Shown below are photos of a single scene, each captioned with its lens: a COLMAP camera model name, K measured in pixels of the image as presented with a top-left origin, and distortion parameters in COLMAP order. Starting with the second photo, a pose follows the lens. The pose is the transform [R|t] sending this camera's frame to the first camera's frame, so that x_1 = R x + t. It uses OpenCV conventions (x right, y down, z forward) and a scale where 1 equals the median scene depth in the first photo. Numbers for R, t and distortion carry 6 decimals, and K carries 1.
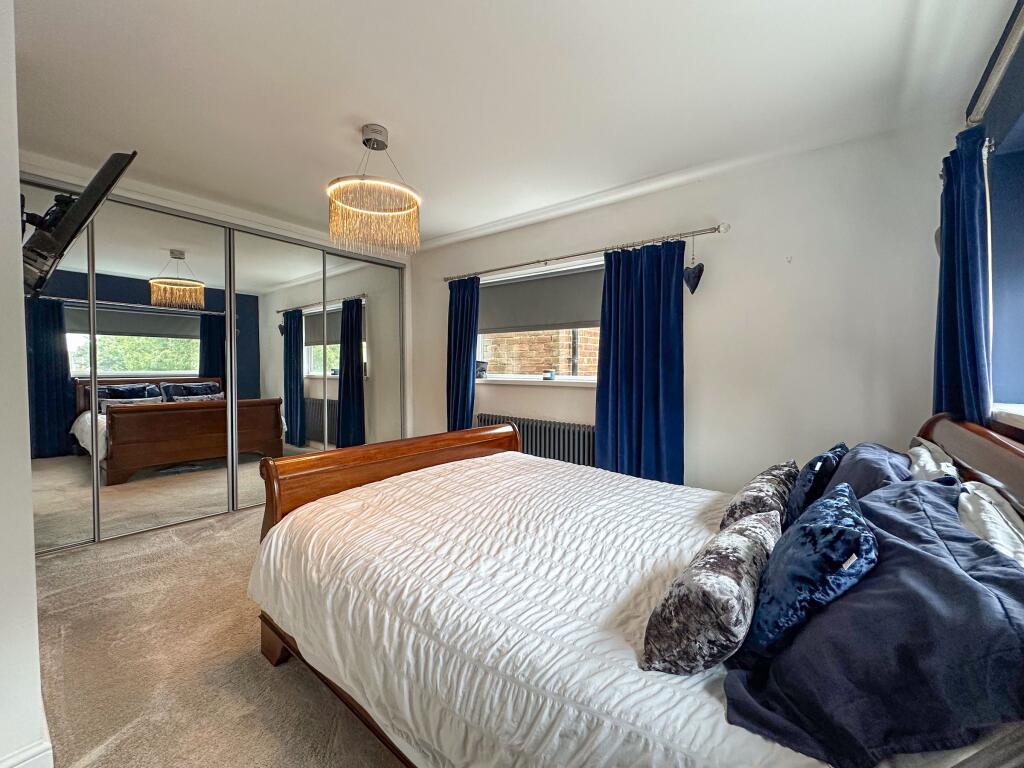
lens RADIAL K [[417.8, 0, 512.7], [0, 417.8, 377.2], [0, 0, 1]] dist [-0.008731, 0.000279]
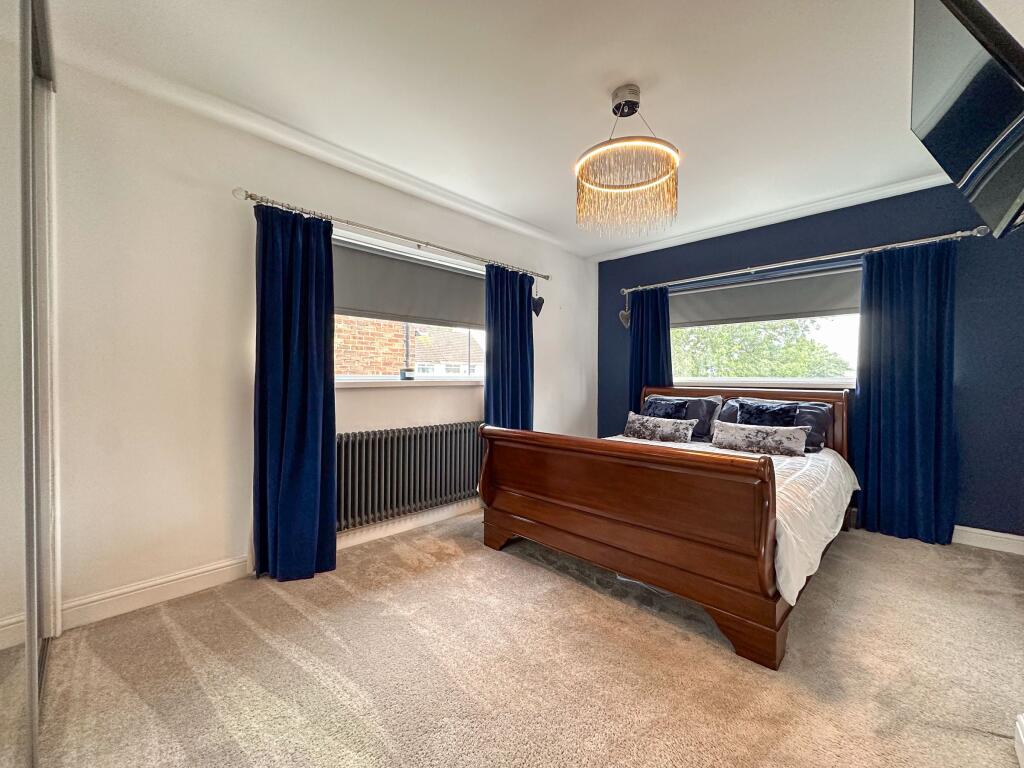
lens RADIAL K [[417.8, 0, 512.0], [0, 417.8, 378.4], [0, 0, 1]] dist [-0.008731, 0.000279]
pose [[0.102651, -0.008869, 0.994678, -0.884144], [0.016000, 0.999846, 0.007263, 0.000711], [-0.994589, 0.015169, 0.102777, 0.820879]]
